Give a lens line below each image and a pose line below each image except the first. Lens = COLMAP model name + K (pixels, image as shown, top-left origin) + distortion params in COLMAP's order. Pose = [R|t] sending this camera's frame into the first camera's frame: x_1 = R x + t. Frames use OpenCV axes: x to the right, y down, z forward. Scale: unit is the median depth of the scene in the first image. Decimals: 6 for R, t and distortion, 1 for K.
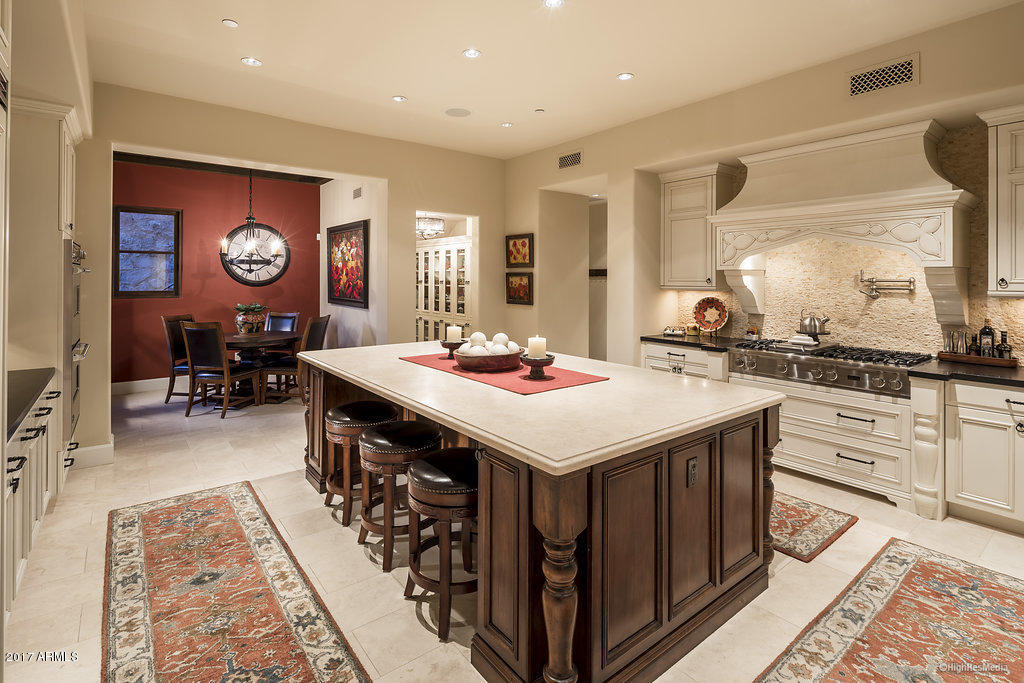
lens RADIAL K [[499.5, 0, 513.1], [0, 499.5, 294.5], [0, 0, 1]] dist [0.040925, 0.000181]
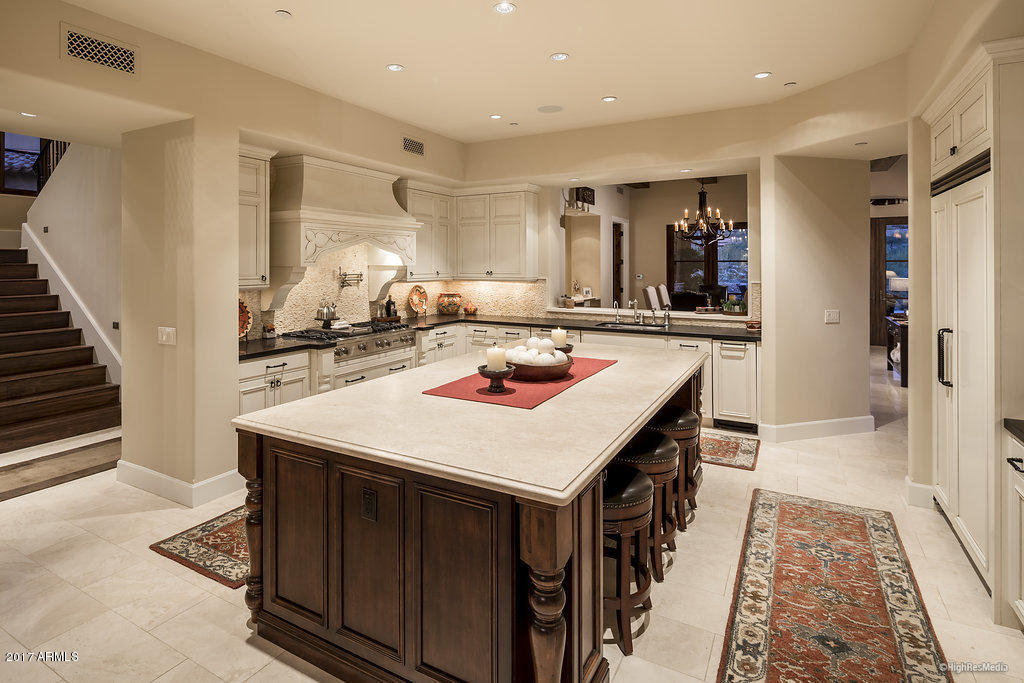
lens RADIAL K [[518.3, 0, 512.1], [0, 518.3, 261.4], [0, 0, 1]] dist [0.043428, 0.000115]
pose [[-0.387439, 0.001740, 0.921894, -1.151916], [0.028350, 0.999548, 0.010028, -0.095860], [-0.921459, 0.030020, -0.387313, 1.722895]]
